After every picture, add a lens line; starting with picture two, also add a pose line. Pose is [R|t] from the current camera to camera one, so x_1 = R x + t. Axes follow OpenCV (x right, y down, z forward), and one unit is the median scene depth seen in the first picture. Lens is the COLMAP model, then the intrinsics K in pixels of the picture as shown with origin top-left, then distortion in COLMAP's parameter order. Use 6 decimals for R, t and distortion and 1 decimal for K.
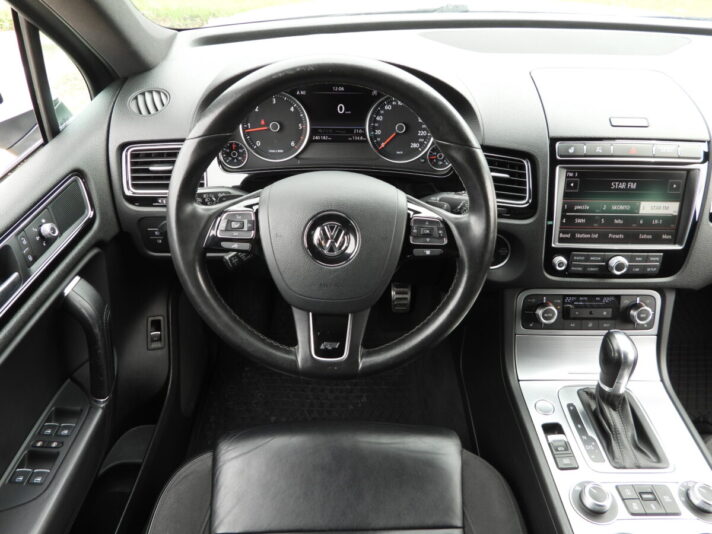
lens RADIAL K [[518.0, 0, 352.0], [0, 518.0, 261.7], [0, 0, 1]] dist [0.003817, 0.002476]
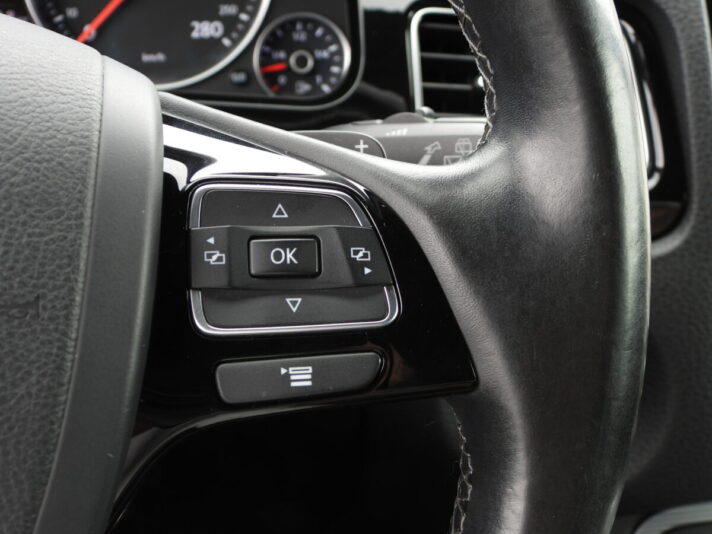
lens RADIAL K [[1056.9, 0, 359.9], [0, 1056.9, 268.8], [0, 0, 1]] dist [-0.010604, 0.000000]
pose [[0.970519, -0.062546, 0.232768, 0.070038], [0.104492, 0.979453, -0.172494, 0.007731], [-0.217196, 0.191731, 0.957113, 0.531777]]
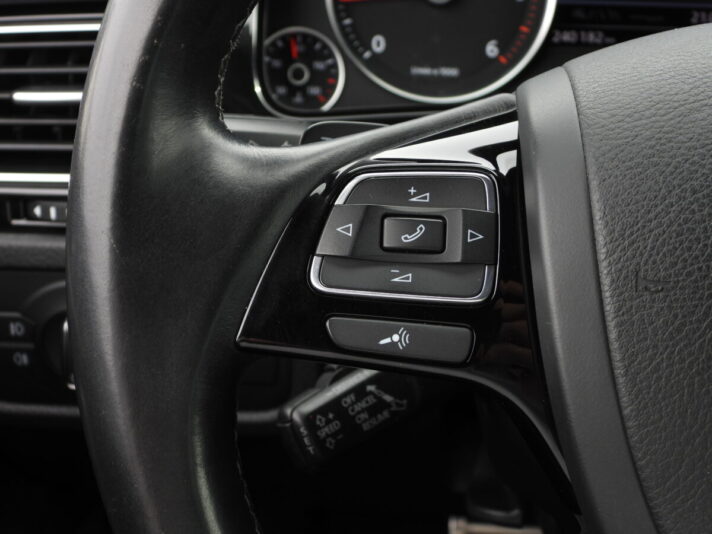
lens RADIAL K [[1056.9, 0, 355.2], [0, 1056.9, 266.7], [0, 0, 1]] dist [-0.010604, 0.000000]
pose [[0.998305, 0.024008, -0.053019, -0.181432], [-0.033898, 0.980347, -0.194345, 0.017922], [0.047311, 0.195813, 0.979499, 0.491134]]
